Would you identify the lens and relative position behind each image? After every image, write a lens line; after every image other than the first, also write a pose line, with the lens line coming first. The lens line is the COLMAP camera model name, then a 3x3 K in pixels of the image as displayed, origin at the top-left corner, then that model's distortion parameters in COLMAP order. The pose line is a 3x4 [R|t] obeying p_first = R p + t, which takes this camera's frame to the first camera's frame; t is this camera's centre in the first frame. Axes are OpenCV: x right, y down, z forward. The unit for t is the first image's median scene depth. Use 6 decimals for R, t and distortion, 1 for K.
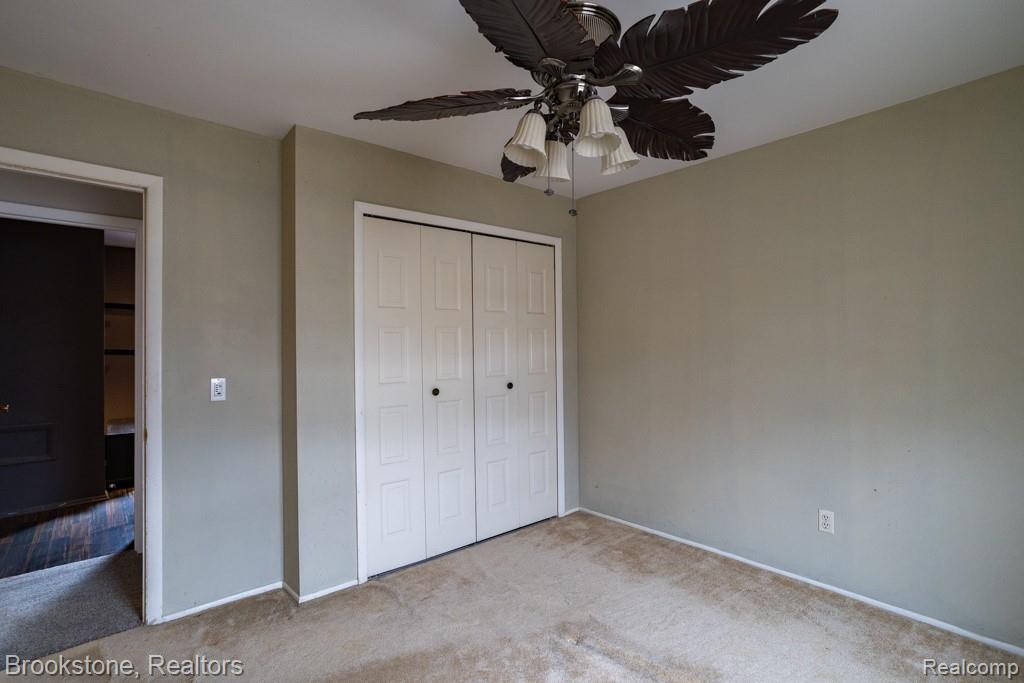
lens RADIAL K [[493.5, 0, 508.6], [0, 493.5, 341.4], [0, 0, 1]] dist [-0.047005, 0.034800]
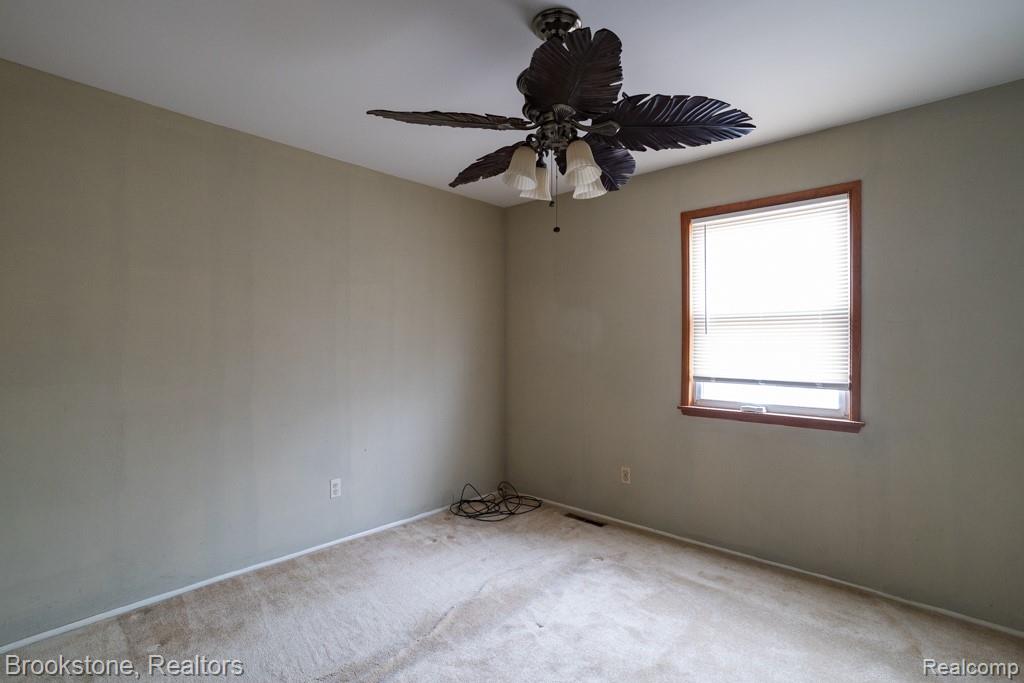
lens RADIAL K [[493.5, 0, 508.6], [0, 493.5, 341.4], [0, 0, 1]] dist [-0.047005, 0.034800]
pose [[-0.110186, 0.008439, 0.993875, -0.599193], [-0.006105, 0.999939, -0.009167, 0.016924], [-0.993892, -0.007077, -0.110127, 0.715701]]
